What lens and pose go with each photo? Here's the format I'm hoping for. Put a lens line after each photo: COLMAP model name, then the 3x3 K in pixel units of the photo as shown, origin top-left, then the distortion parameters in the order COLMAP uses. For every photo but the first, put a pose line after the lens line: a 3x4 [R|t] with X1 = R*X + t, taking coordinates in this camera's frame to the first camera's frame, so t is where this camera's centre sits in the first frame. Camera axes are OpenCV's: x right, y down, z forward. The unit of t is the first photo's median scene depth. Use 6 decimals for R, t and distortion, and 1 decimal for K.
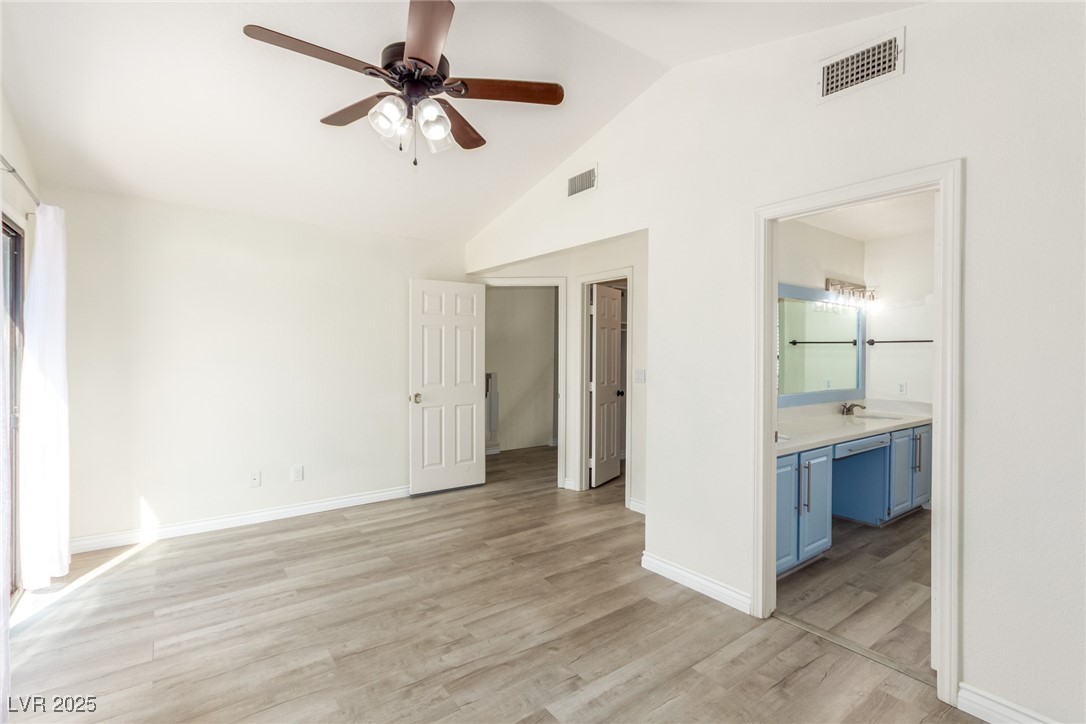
lens RADIAL K [[502.1, 0, 547.5], [0, 502.1, 354.9], [0, 0, 1]] dist [0.001856, -0.000560]
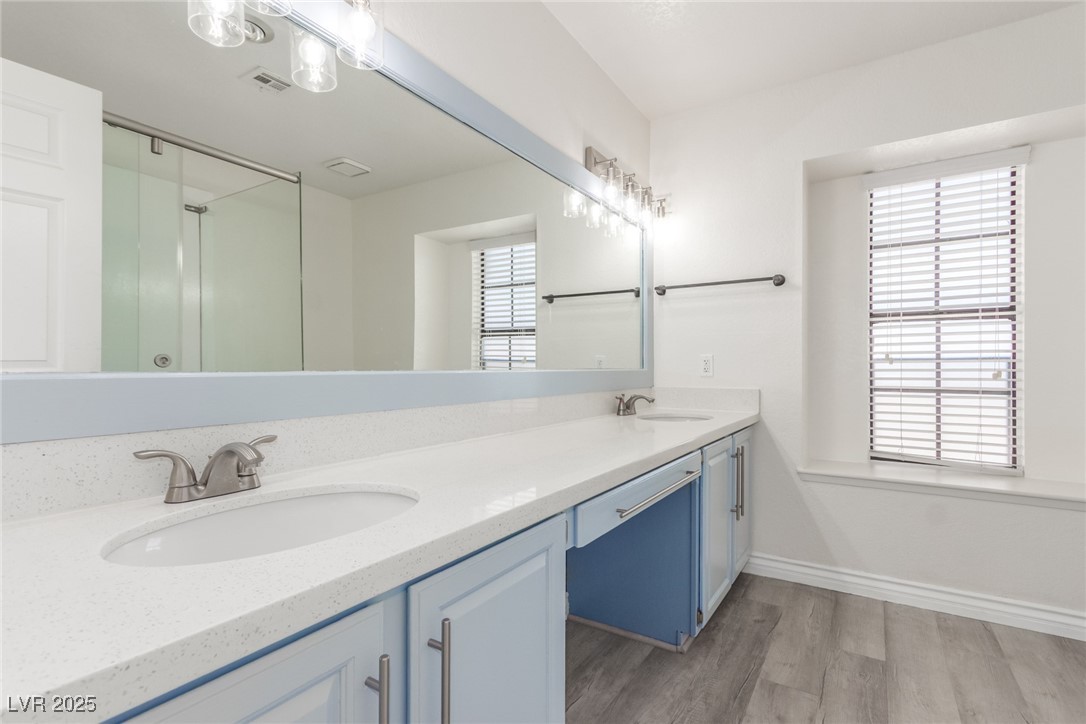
lens RADIAL K [[504.8, 0, 550.0], [0, 504.8, 362.3], [0, 0, 1]] dist [0.000890, 0.001045]
pose [[0.934194, -0.004886, 0.356731, 0.326436], [0.007771, 0.999948, -0.006653, 0.065333], [-0.356680, 0.008988, 0.934184, 0.519191]]
